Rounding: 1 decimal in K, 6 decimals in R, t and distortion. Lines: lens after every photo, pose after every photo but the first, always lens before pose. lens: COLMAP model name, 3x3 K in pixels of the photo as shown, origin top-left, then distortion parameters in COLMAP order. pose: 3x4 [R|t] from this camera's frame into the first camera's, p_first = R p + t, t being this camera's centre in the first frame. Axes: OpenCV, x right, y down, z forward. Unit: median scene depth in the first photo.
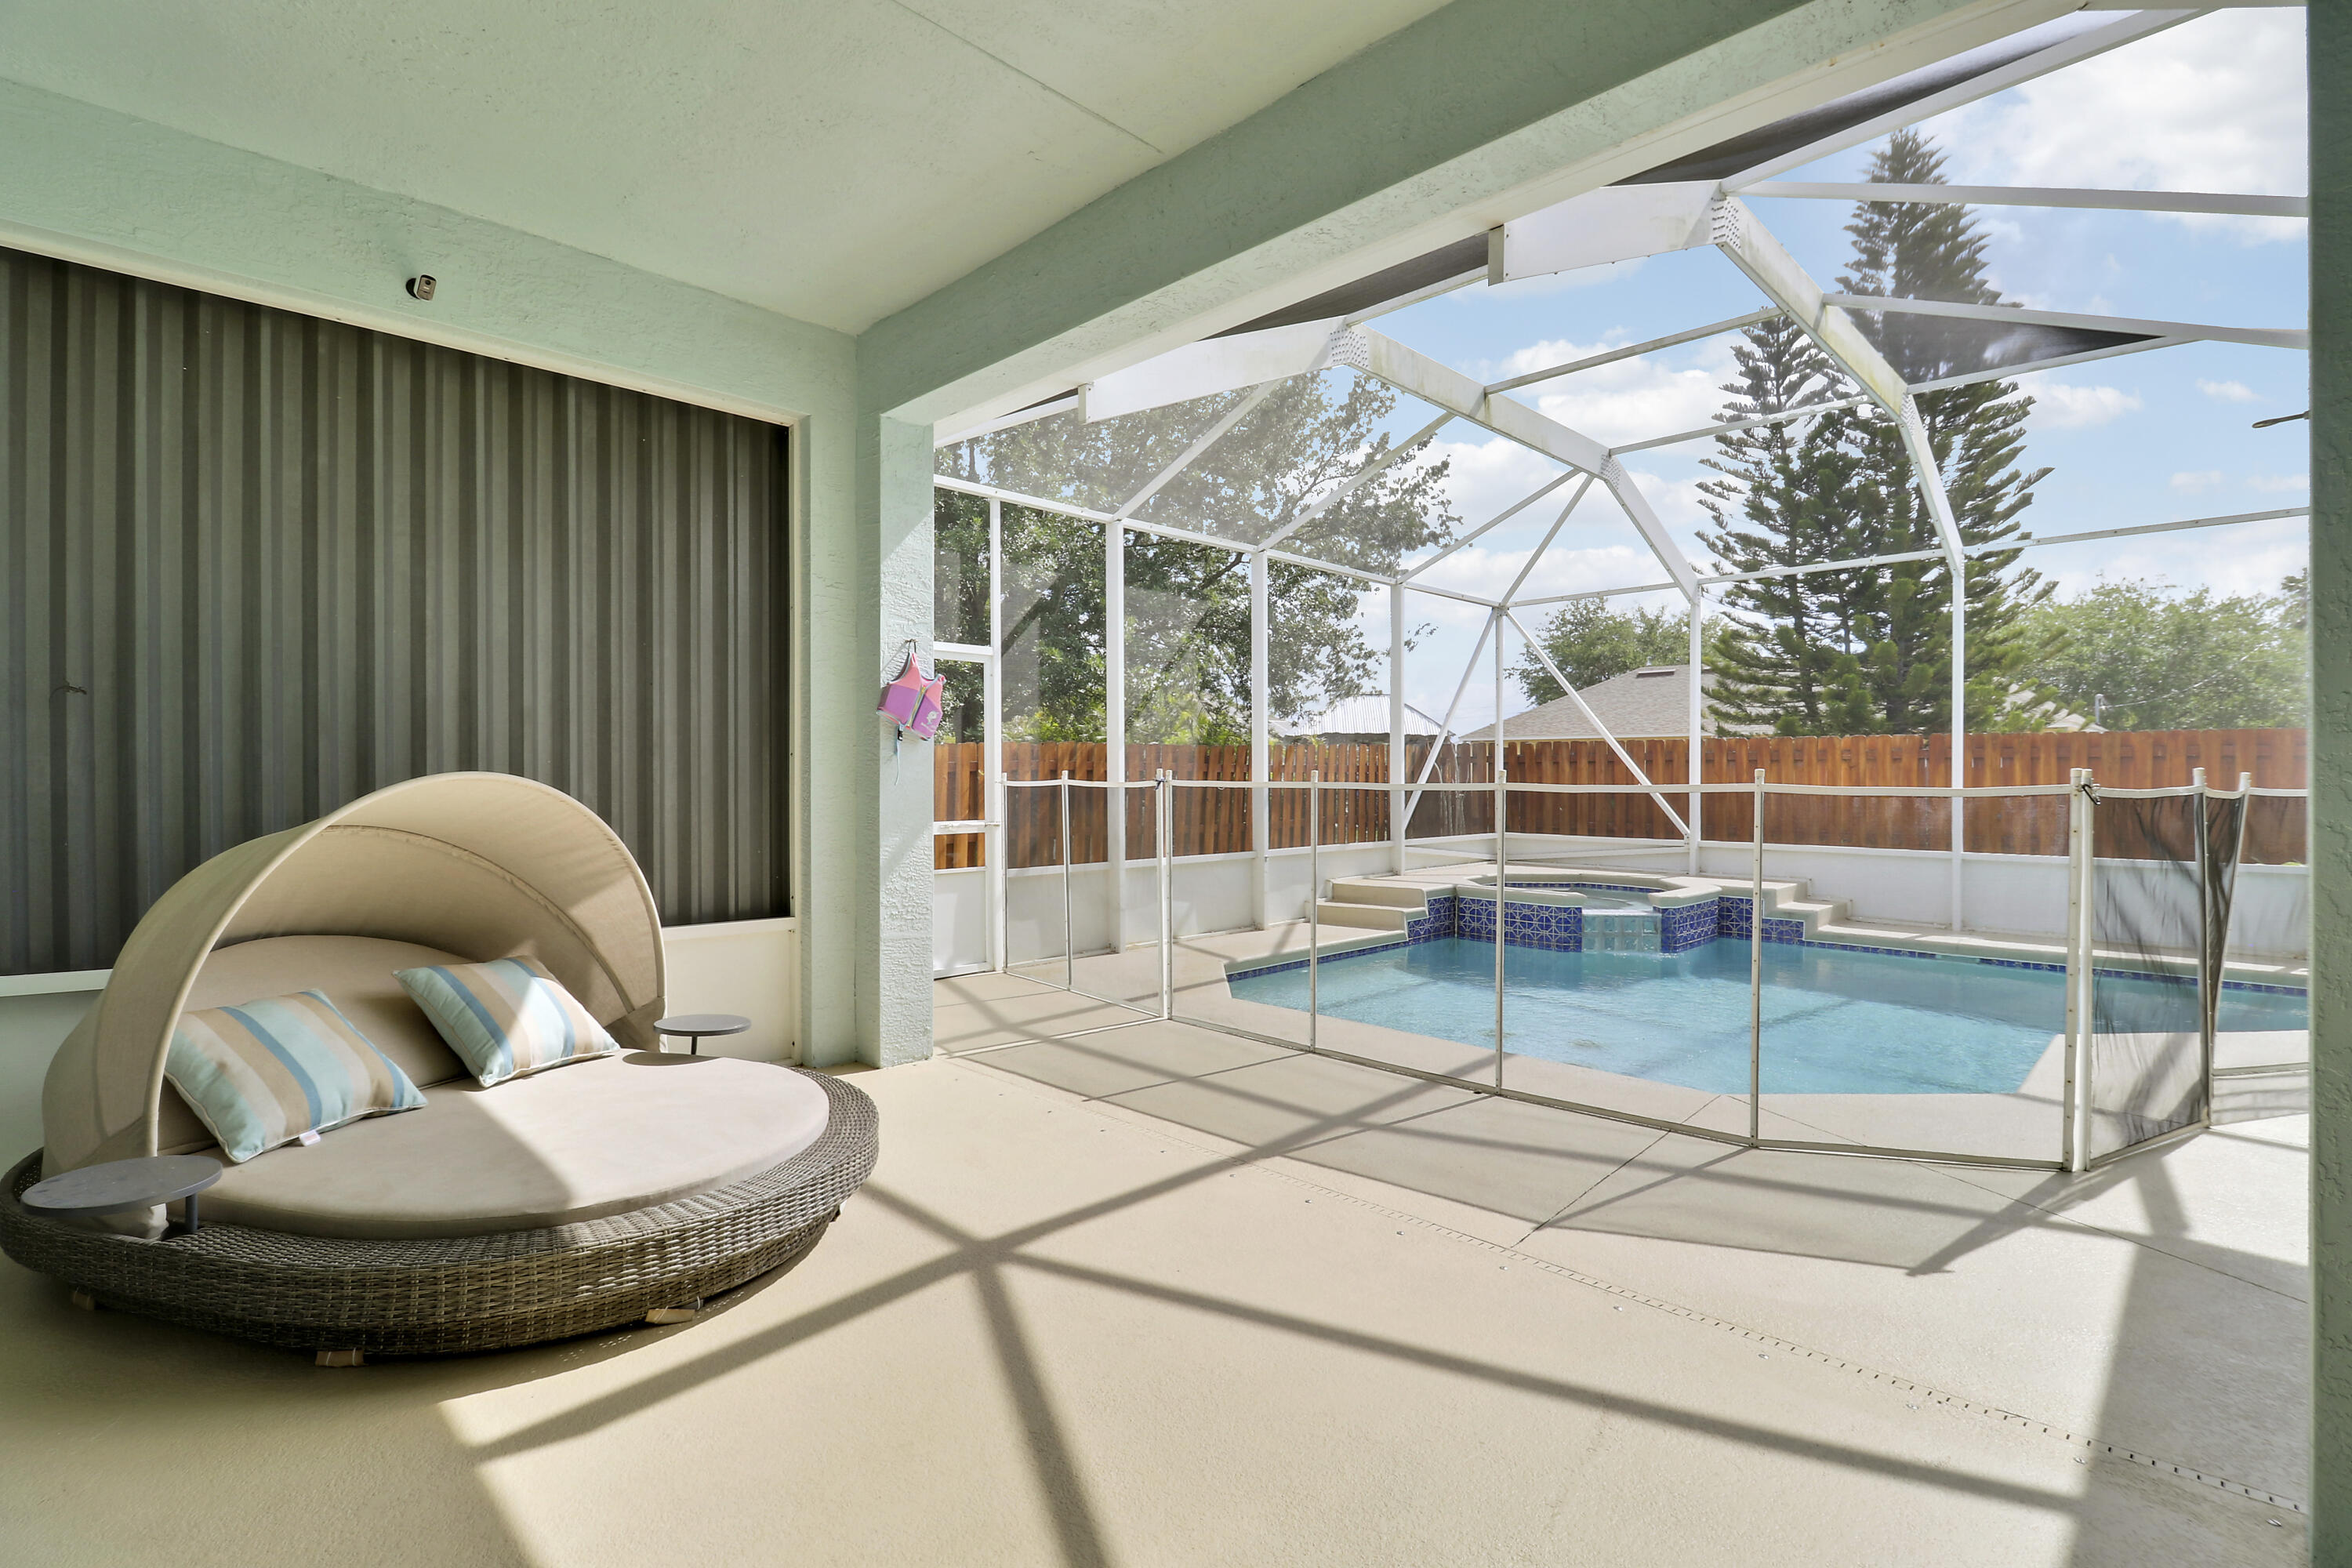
lens RADIAL K [[1104.2, 0, 1166.6], [0, 1104.2, 779.6], [0, 0, 1]] dist [-0.000224, -0.010818]
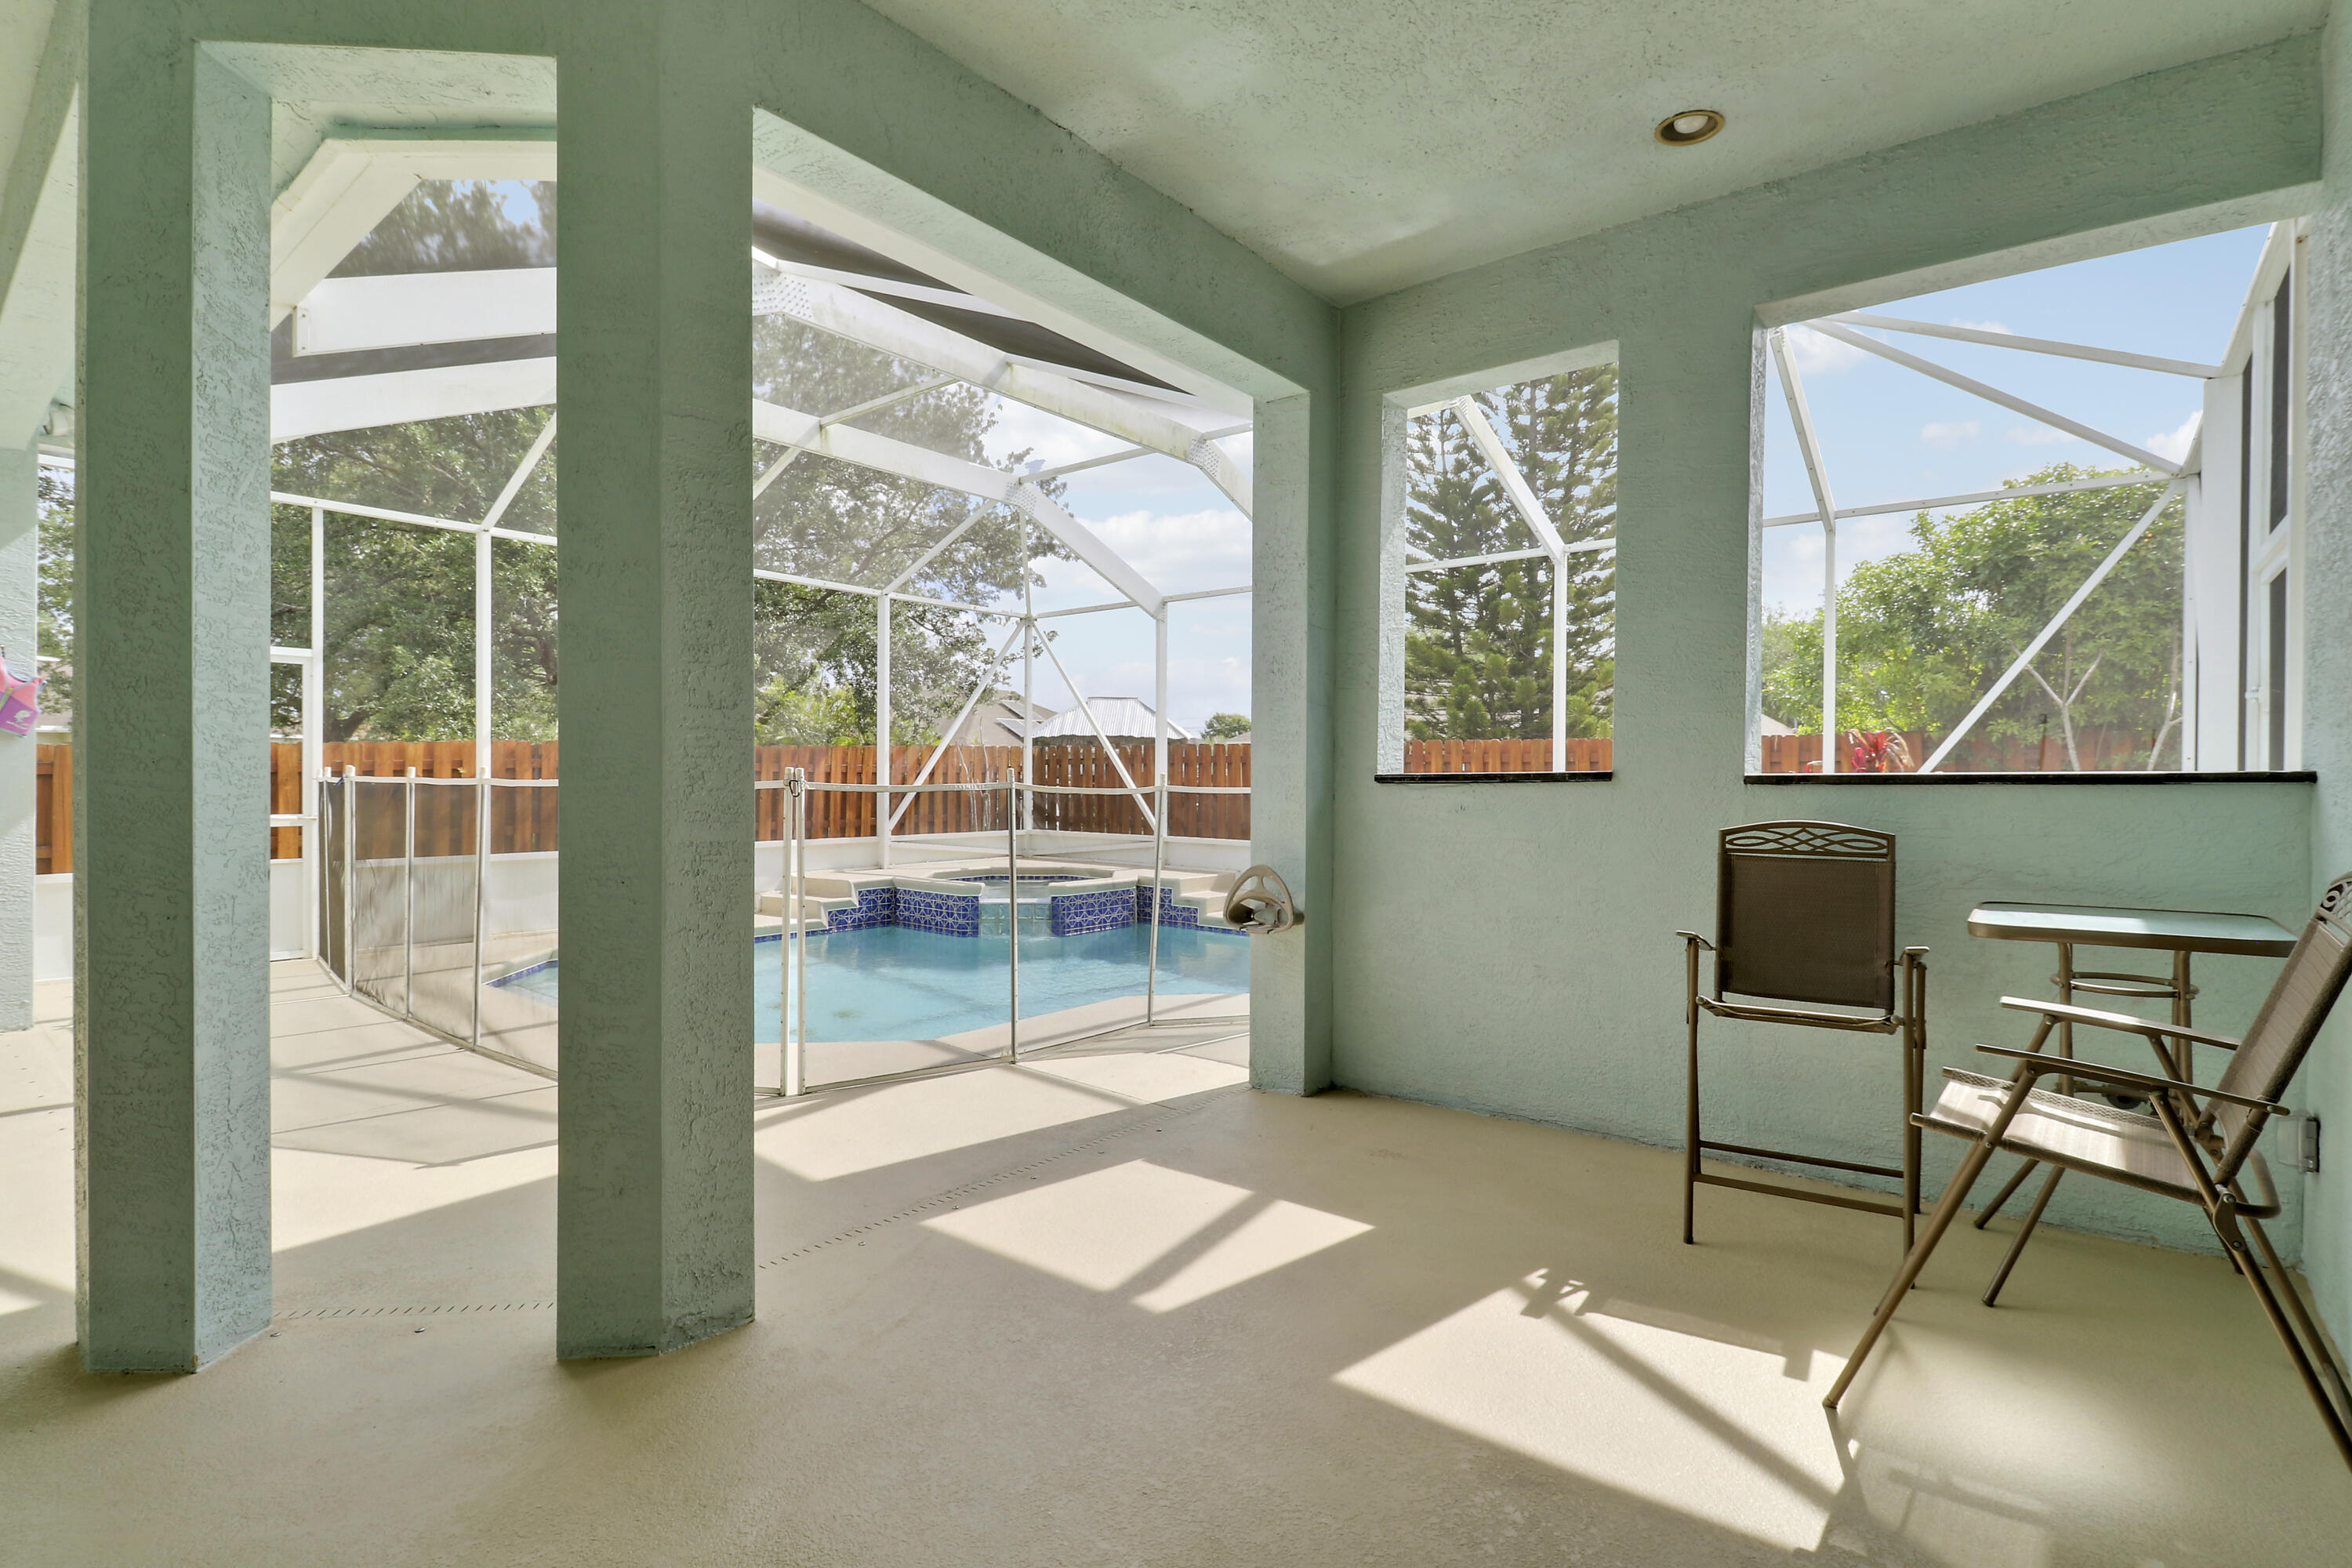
lens RADIAL K [[1104.2, 0, 1166.6], [0, 1104.2, 779.6], [0, 0, 1]] dist [-0.000224, -0.010818]
pose [[0.993710, 0.004357, 0.111898, 0.435557], [-0.004061, 0.999988, -0.002874, 0.002745], [-0.111909, 0.002402, 0.993716, -0.107145]]
